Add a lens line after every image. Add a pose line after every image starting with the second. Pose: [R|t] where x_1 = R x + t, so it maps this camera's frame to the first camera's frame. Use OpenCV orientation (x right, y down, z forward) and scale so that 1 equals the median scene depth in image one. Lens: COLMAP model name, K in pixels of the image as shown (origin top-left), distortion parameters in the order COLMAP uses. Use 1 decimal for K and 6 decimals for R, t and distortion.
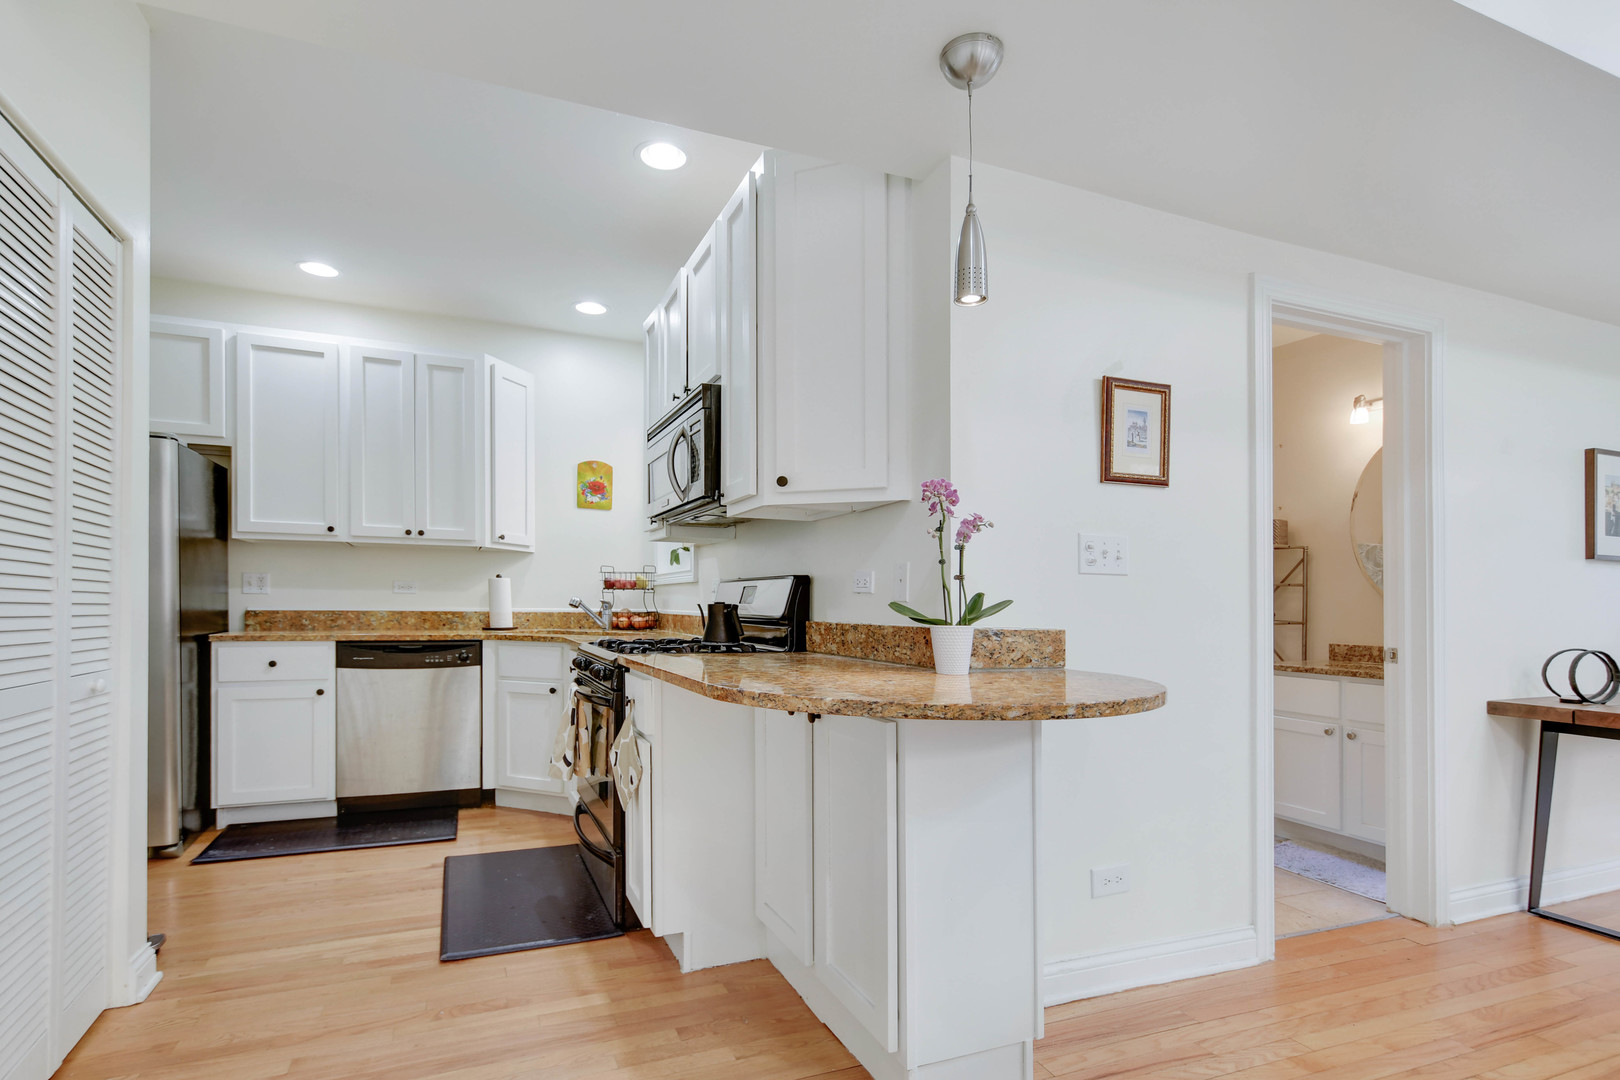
lens RADIAL K [[753.4, 0, 729.8], [0, 753.4, 613.0], [0, 0, 1]] dist [0.011845, -0.003887]
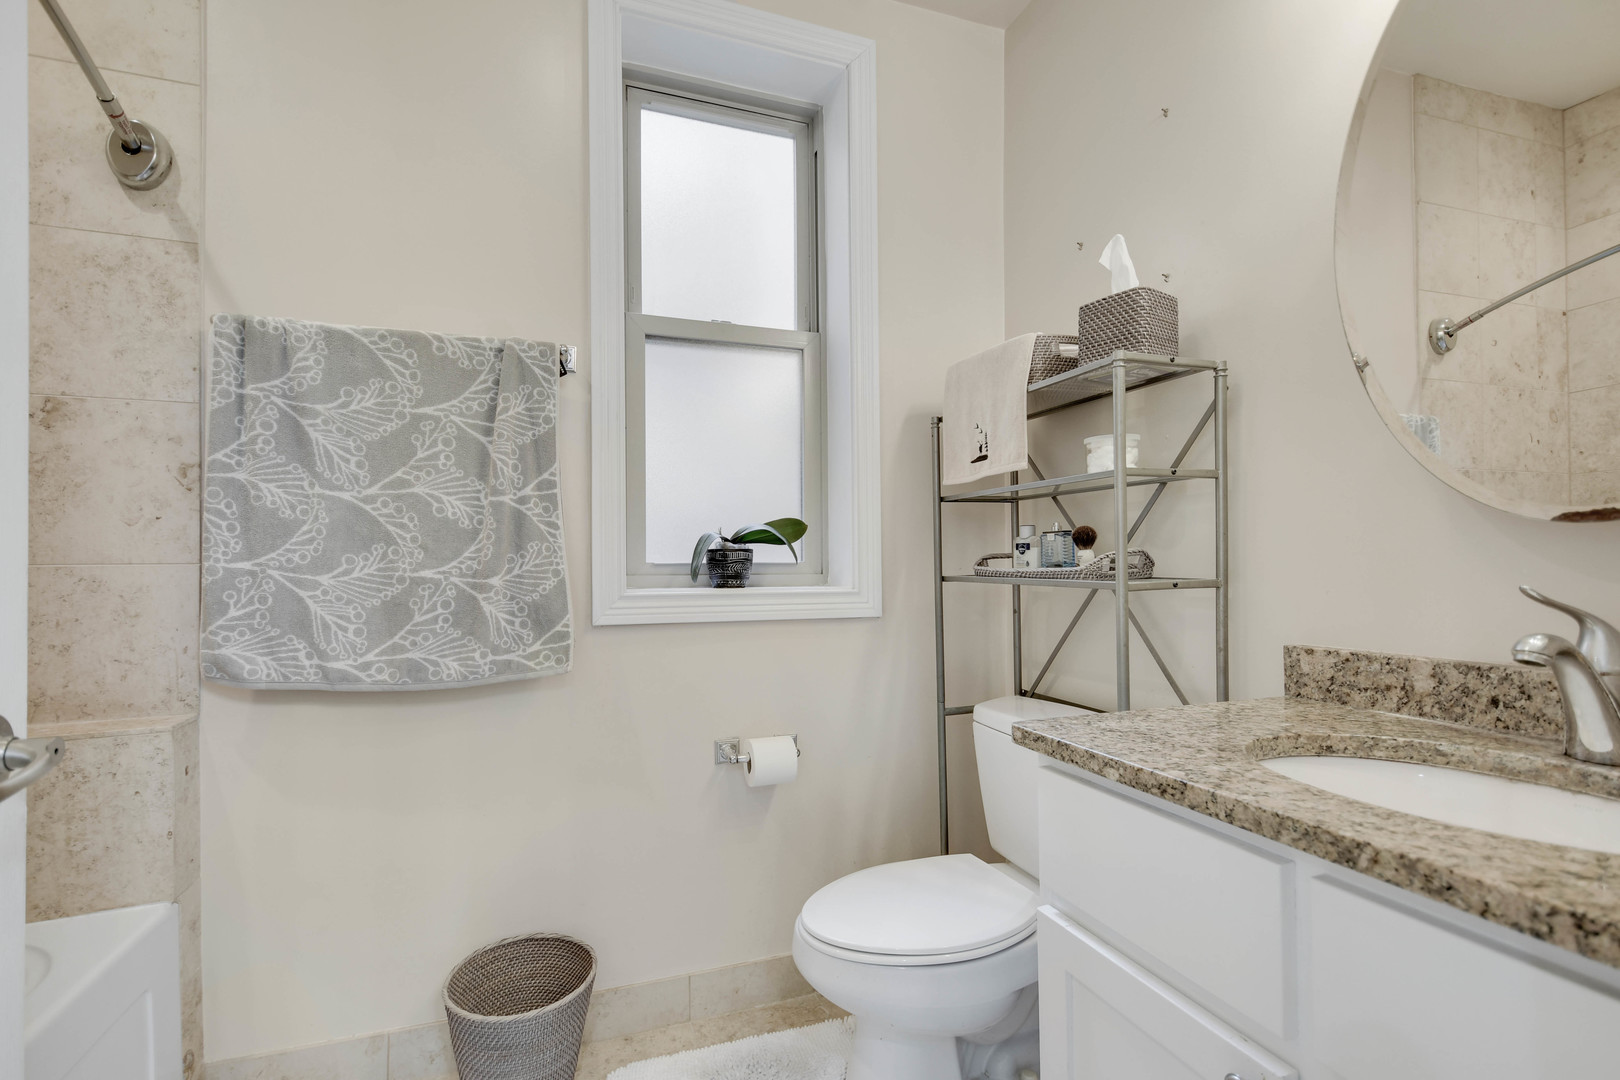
lens RADIAL K [[753.4, 0, 814.7], [0, 753.4, 553.0], [0, 0, 1]] dist [0.011845, -0.003887]
pose [[0.998709, -0.003408, 0.050675, 1.203770], [0.004606, 0.999712, -0.023548, 0.014506], [-0.050580, 0.023751, 0.998438, 1.436167]]
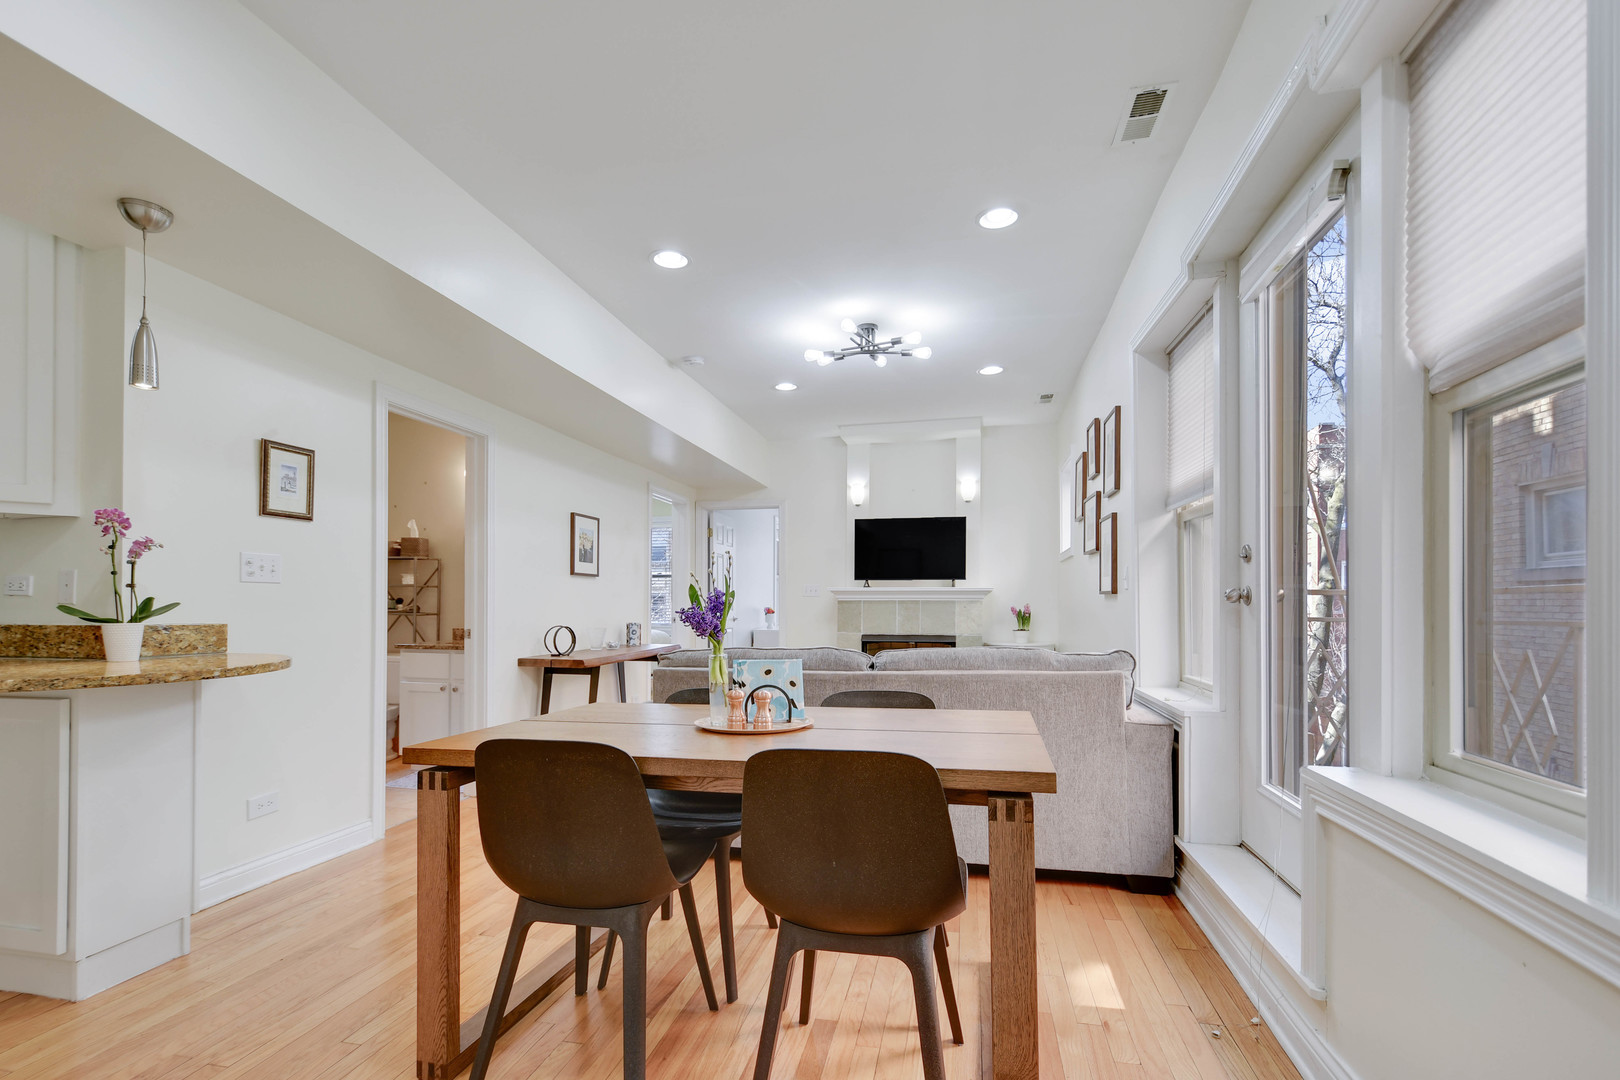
lens RADIAL K [[753.4, 0, 750.9], [0, 753.4, 579.5], [0, 0, 1]] dist [0.011845, -0.003887]
pose [[0.552019, 0.018650, 0.833623, -0.163623], [0.009946, 0.999531, -0.028948, -0.008244], [-0.833772, 0.024271, 0.551575, -0.513189]]
